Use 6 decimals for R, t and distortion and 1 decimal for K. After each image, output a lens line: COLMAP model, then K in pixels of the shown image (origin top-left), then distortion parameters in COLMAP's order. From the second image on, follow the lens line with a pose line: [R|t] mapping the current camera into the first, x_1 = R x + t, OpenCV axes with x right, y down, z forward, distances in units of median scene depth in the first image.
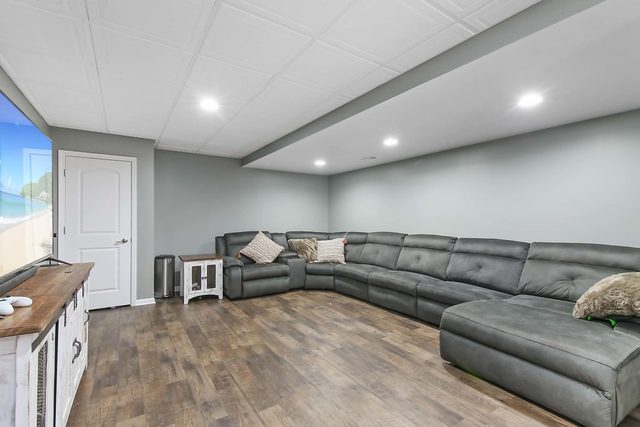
lens RADIAL K [[293.6, 0, 321.5], [0, 293.6, 219.4], [0, 0, 1]] dist [0.023889, -0.017550]
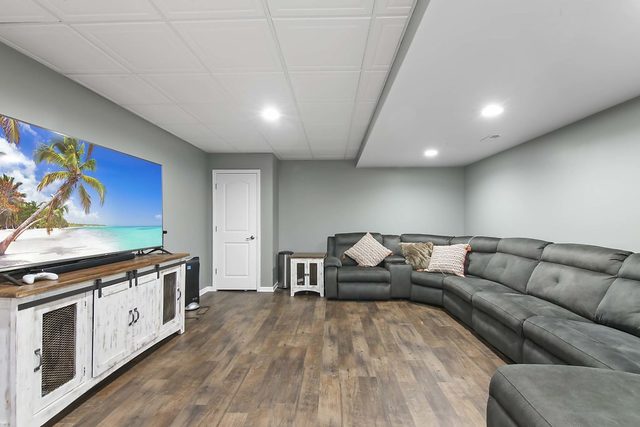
lens RADIAL K [[293.6, 0, 321.5], [0, 293.6, 219.4], [0, 0, 1]] dist [0.023889, -0.017550]
pose [[0.814372, -0.002610, -0.580337, 0.268474], [0.001177, 0.999995, -0.002846, -0.000539], [0.580342, 0.001635, 0.814371, 0.156517]]
